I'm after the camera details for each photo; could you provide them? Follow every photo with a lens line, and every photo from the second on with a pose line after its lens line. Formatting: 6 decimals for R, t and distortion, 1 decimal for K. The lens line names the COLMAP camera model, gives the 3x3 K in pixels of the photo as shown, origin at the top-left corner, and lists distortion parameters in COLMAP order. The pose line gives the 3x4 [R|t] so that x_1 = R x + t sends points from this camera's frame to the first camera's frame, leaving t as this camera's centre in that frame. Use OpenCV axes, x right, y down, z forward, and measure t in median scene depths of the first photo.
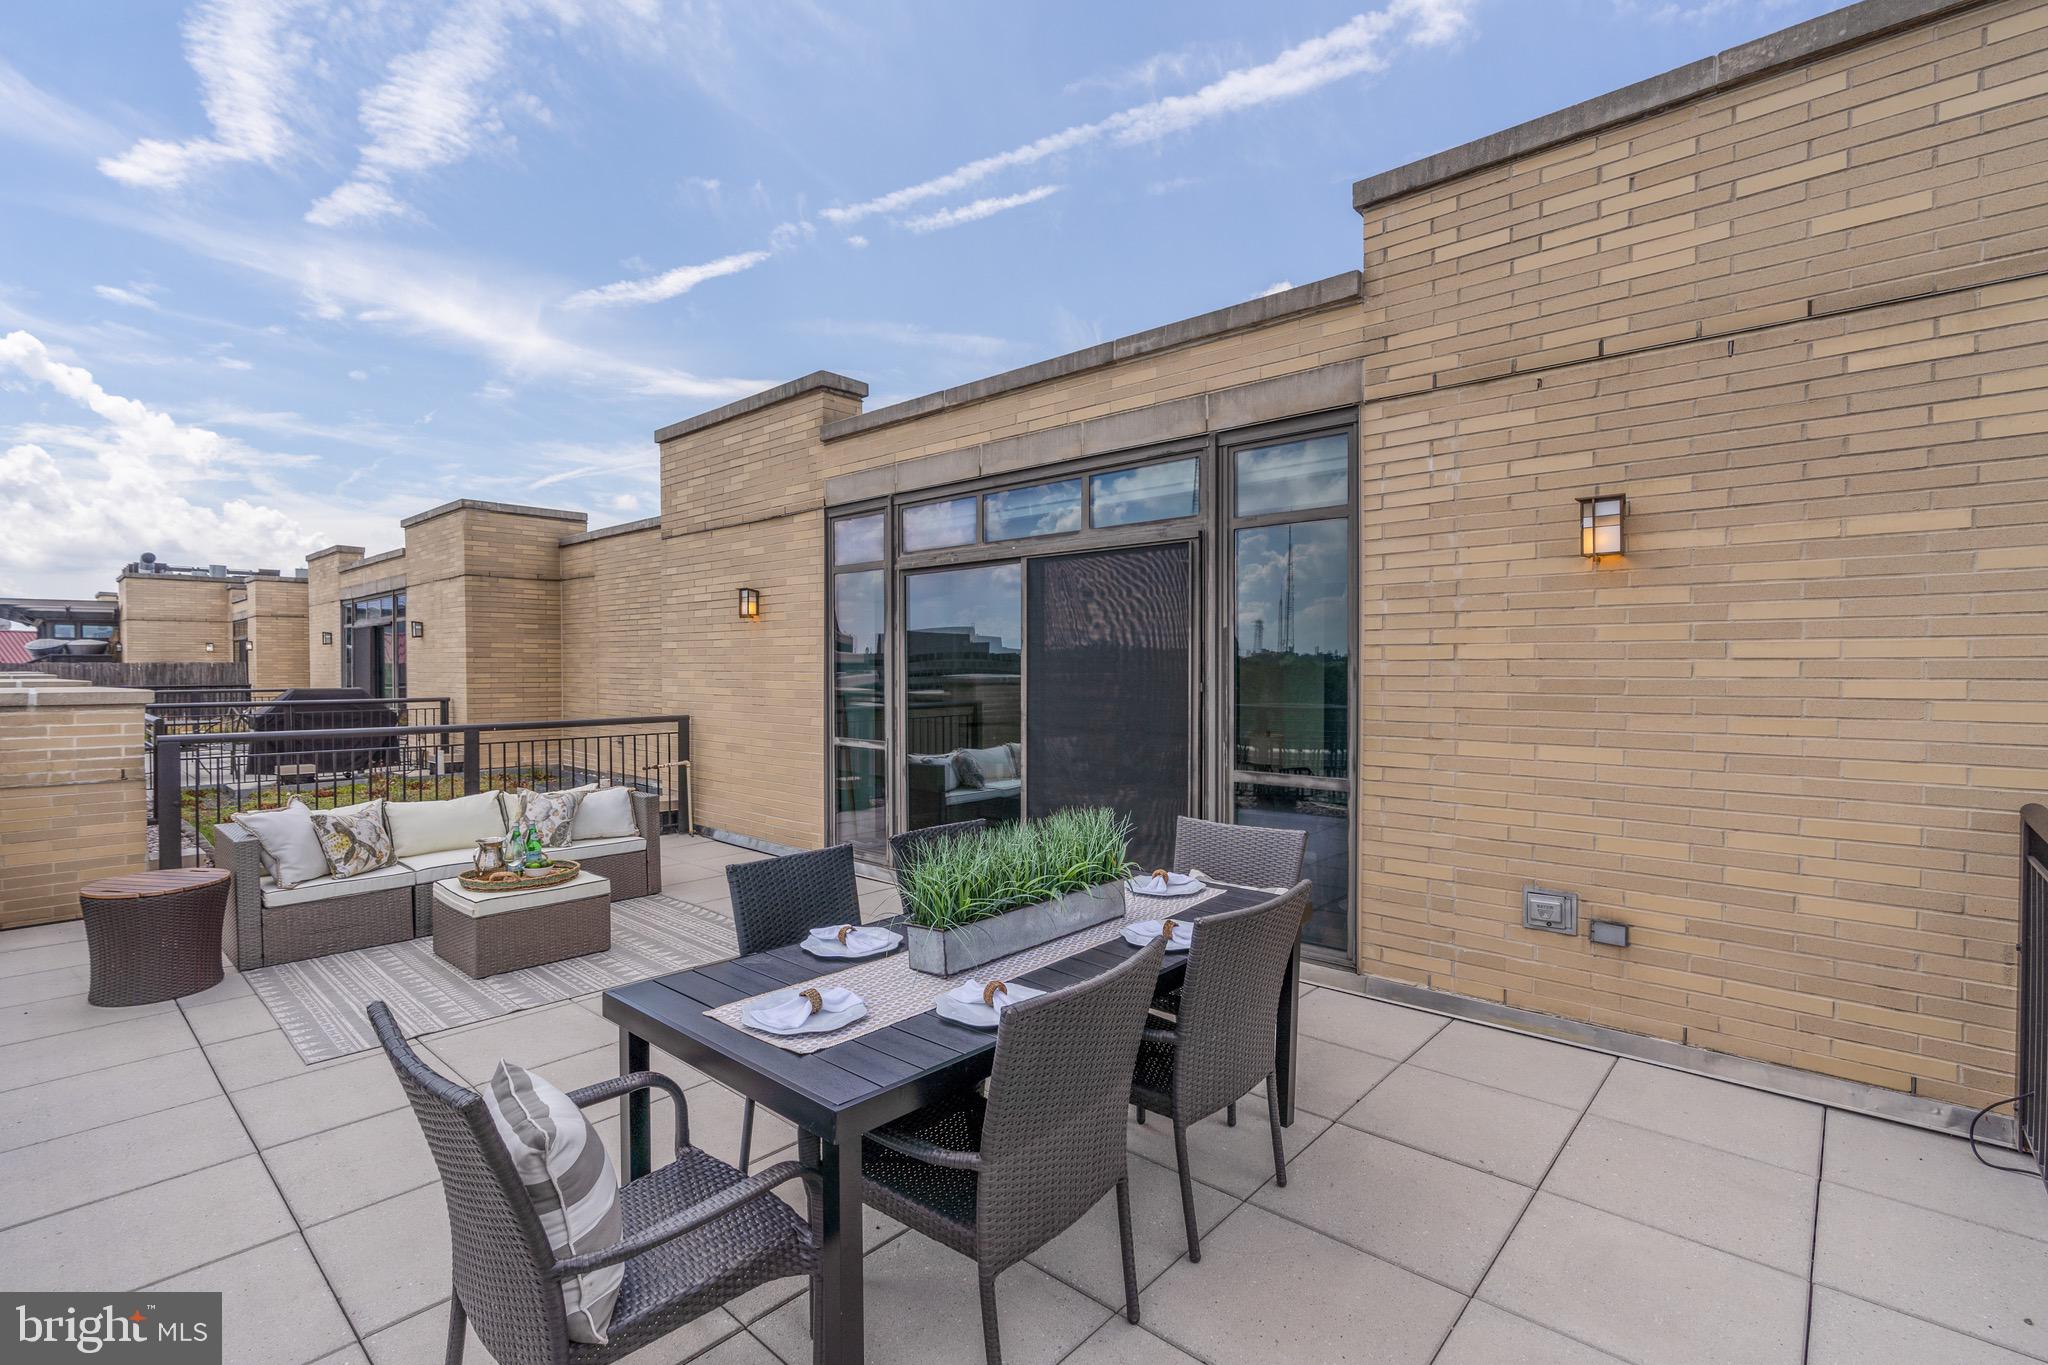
lens RADIAL K [[935.6, 0, 1032.7], [0, 935.6, 684.4], [0, 0, 1]] dist [-0.003866, -0.000453]
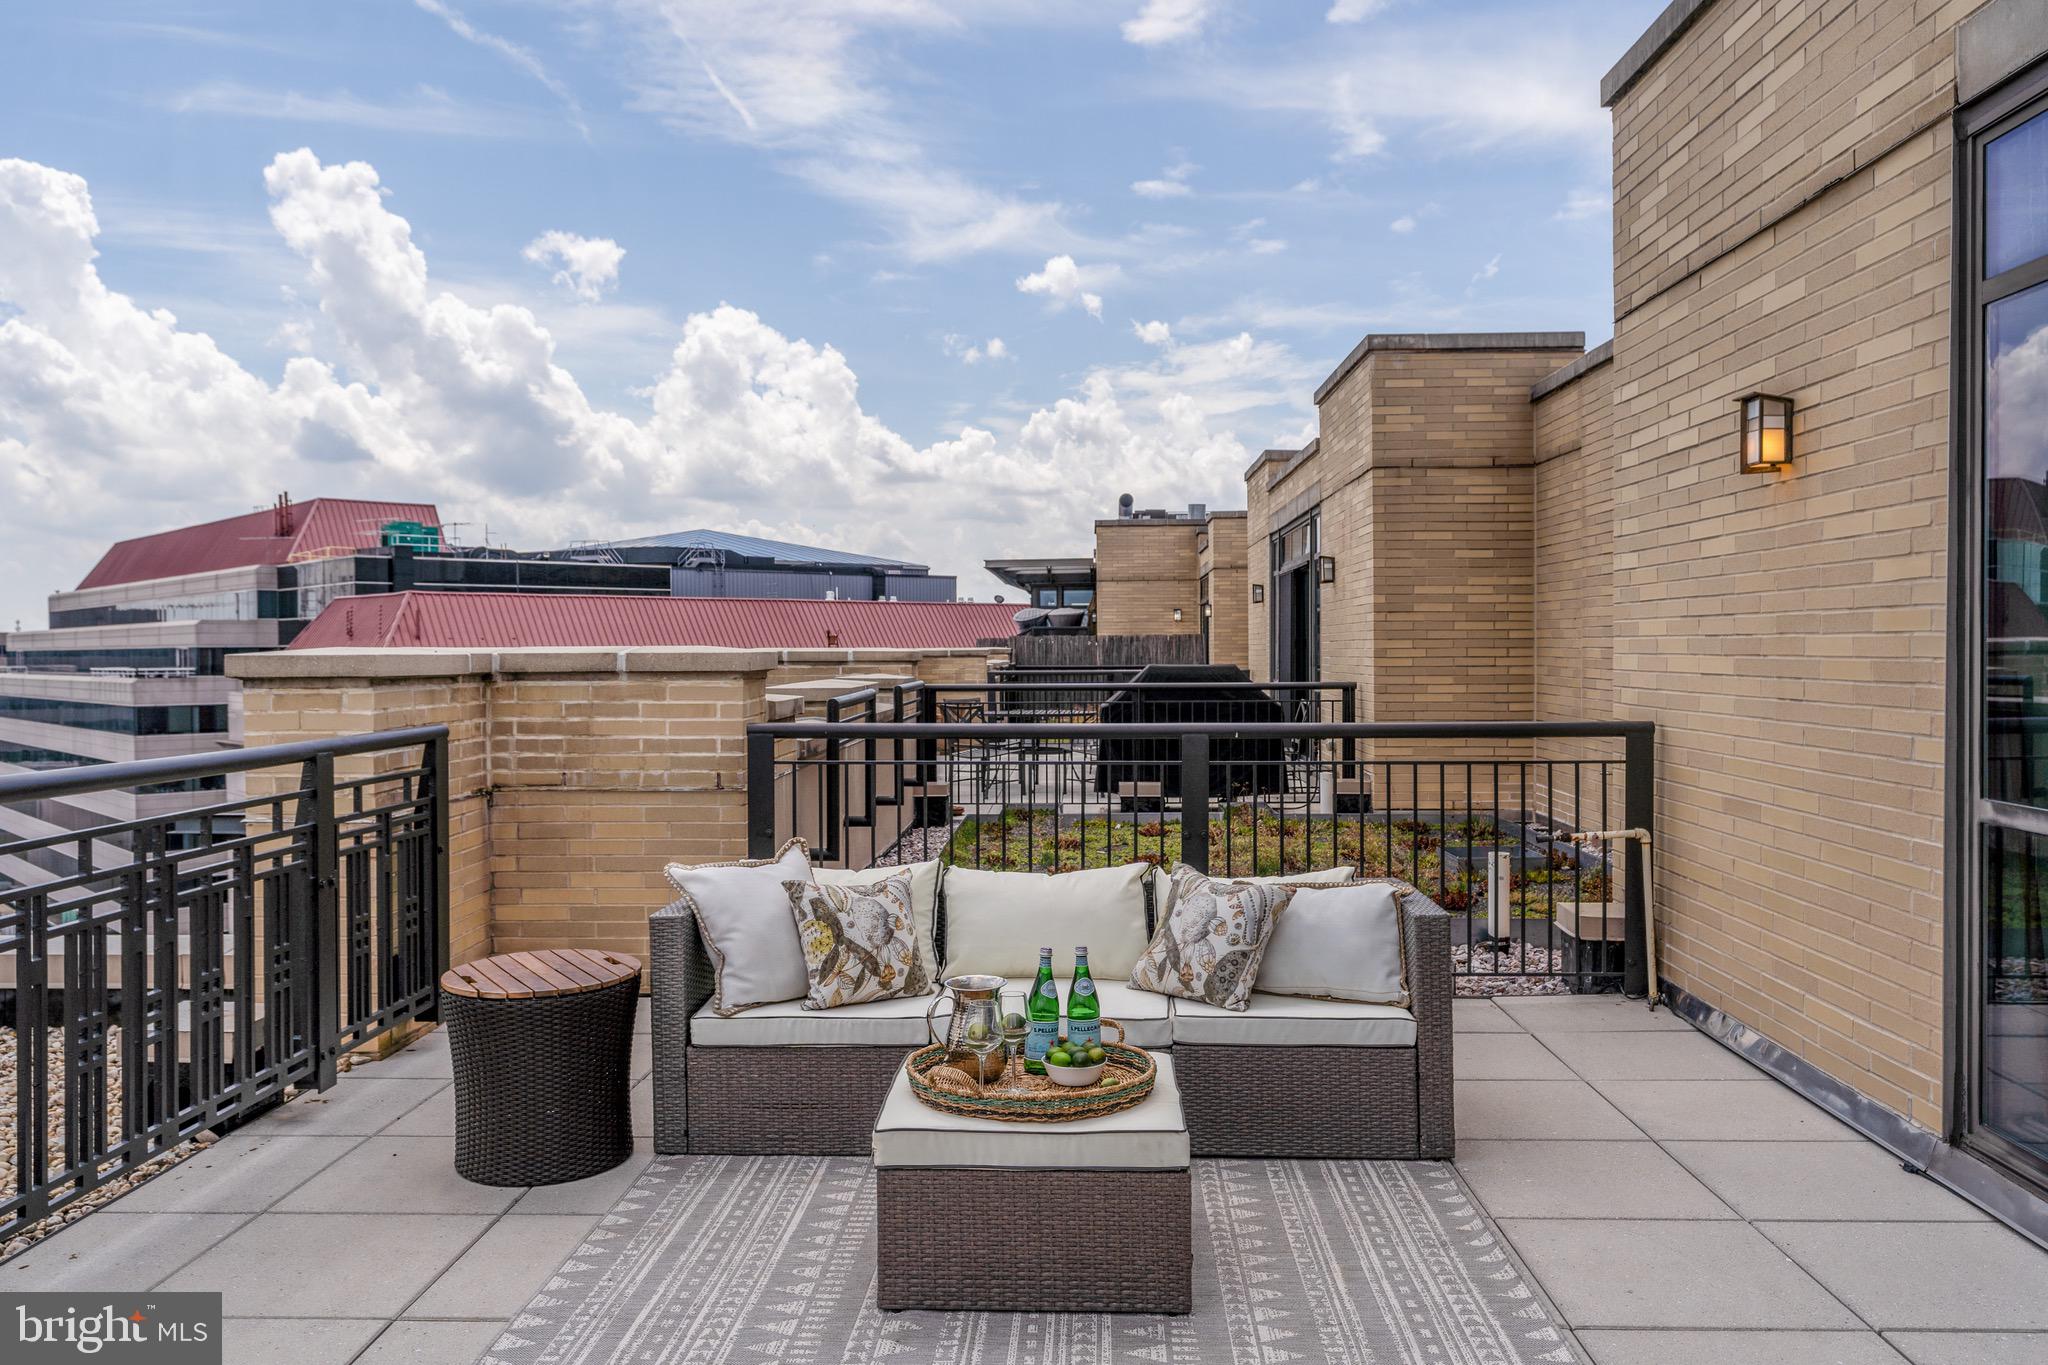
lens RADIAL K [[1572.4, 0, 1020.6], [0, 1572.4, 679.8], [0, 0, 1]] dist [-0.002687, -0.002419]
pose [[0.639444, 0.011708, -0.768749, -0.002101], [-0.009435, 0.999928, 0.007381, 0.011673], [0.768780, 0.002533, 0.639509, 0.331637]]
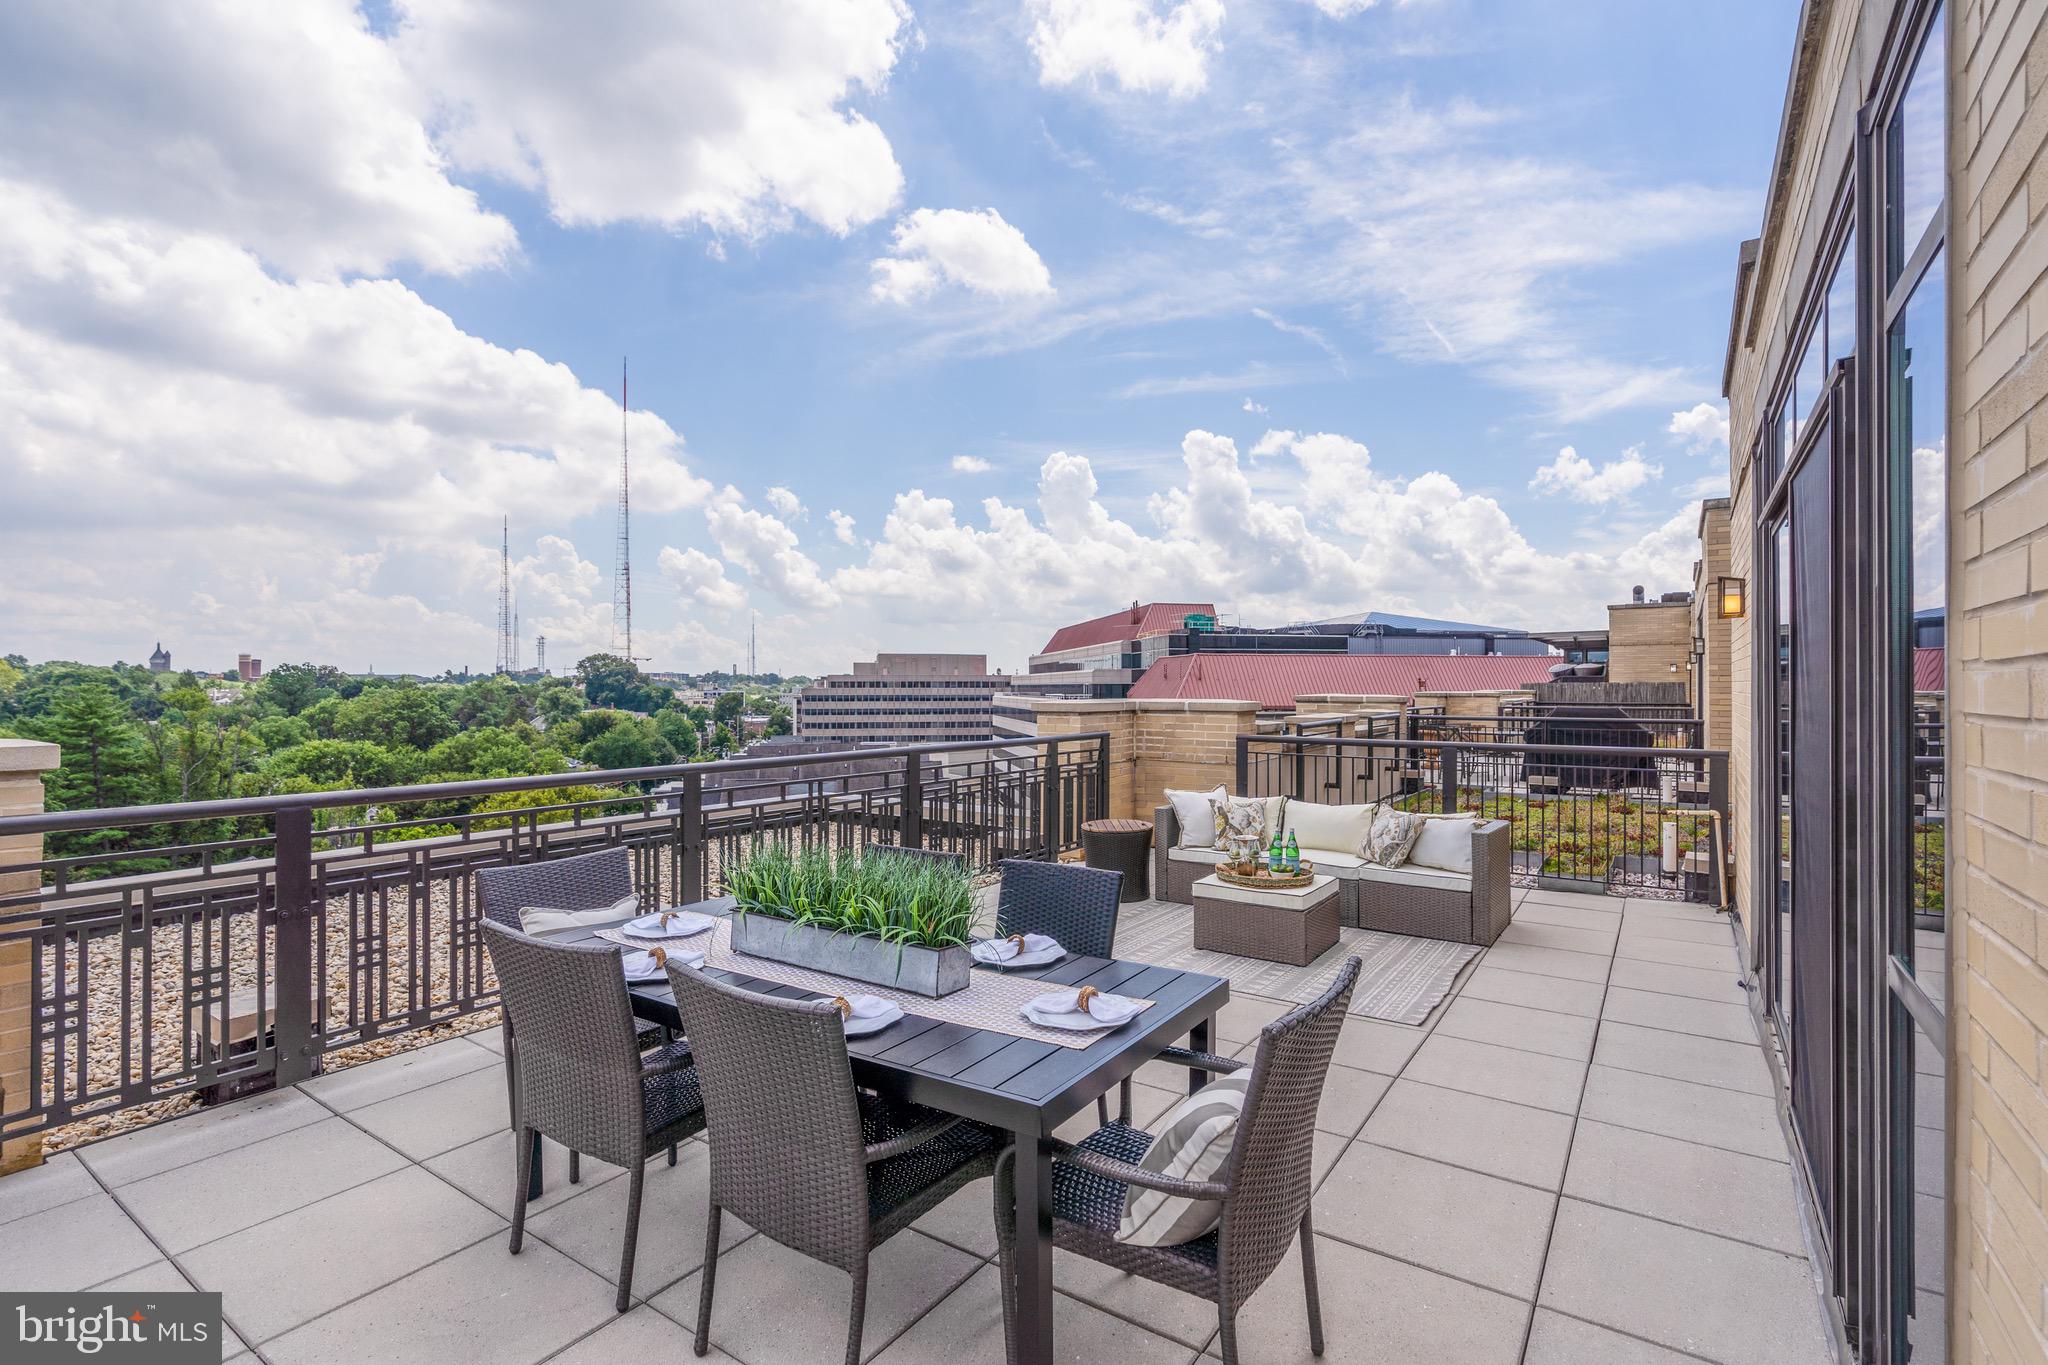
lens RADIAL K [[935.6, 0, 1009.0], [0, 935.6, 691.5], [0, 0, 1]] dist [-0.003866, -0.000453]
pose [[0.117367, 0.005649, -0.993073, 0.316069], [-0.018910, 0.999815, 0.003453, -0.006424], [0.992909, 0.018373, 0.117452, 0.348975]]
